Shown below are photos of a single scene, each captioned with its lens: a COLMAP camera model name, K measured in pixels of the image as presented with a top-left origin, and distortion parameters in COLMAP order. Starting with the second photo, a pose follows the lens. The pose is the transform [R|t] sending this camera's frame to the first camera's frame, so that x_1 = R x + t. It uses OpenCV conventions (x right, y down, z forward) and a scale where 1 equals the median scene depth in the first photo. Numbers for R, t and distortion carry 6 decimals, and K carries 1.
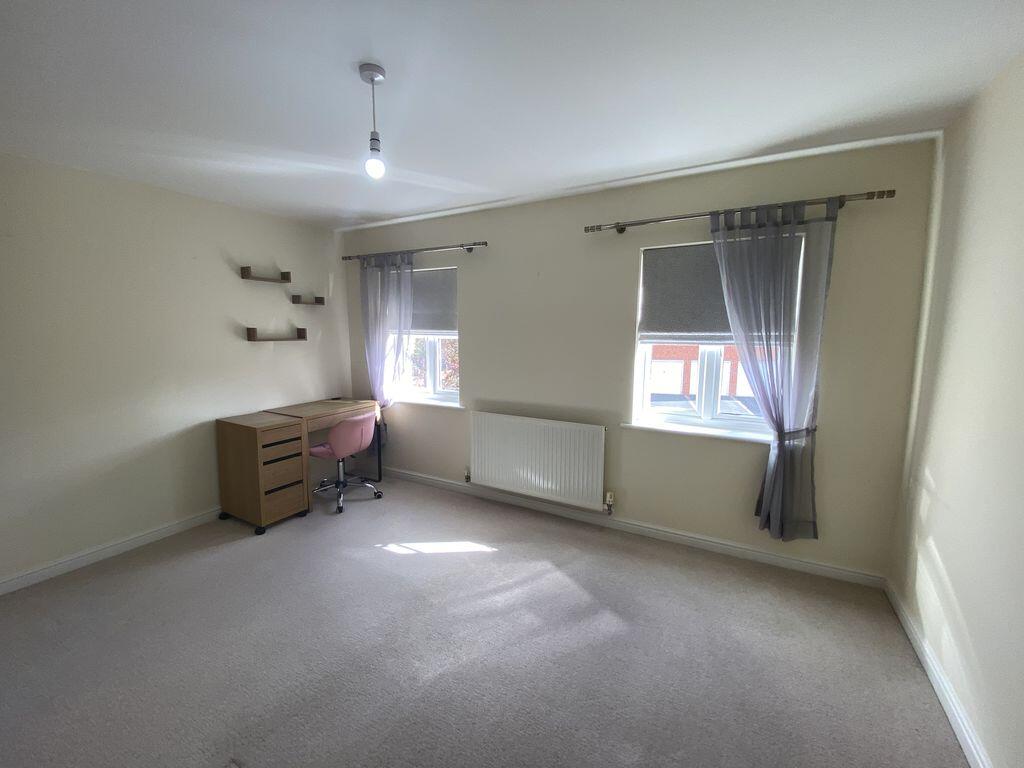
lens RADIAL K [[416.9, 0, 516.9], [0, 416.9, 383.7], [0, 0, 1]] dist [0.001979, -0.000002]
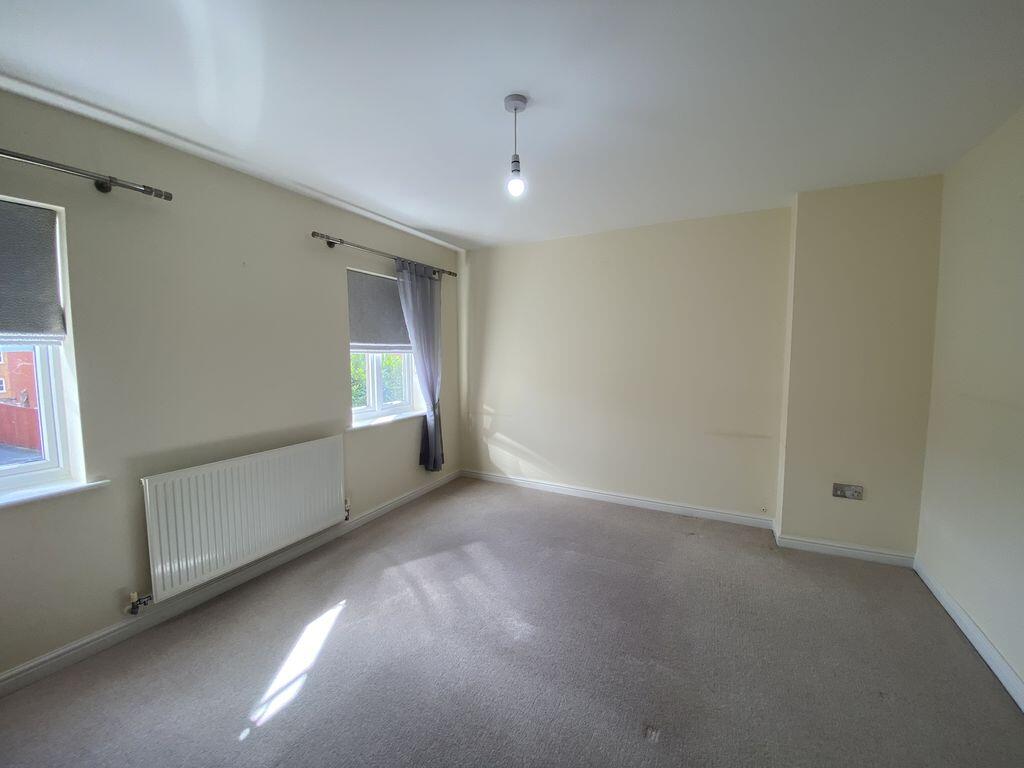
lens RADIAL K [[416.9, 0, 516.9], [0, 416.9, 383.7], [0, 0, 1]] dist [0.001979, -0.000002]
pose [[-0.042770, -0.090371, 0.994989, -0.906811], [0.119236, 0.988321, 0.094890, -0.074765], [-0.991944, 0.122697, -0.031495, 0.663882]]
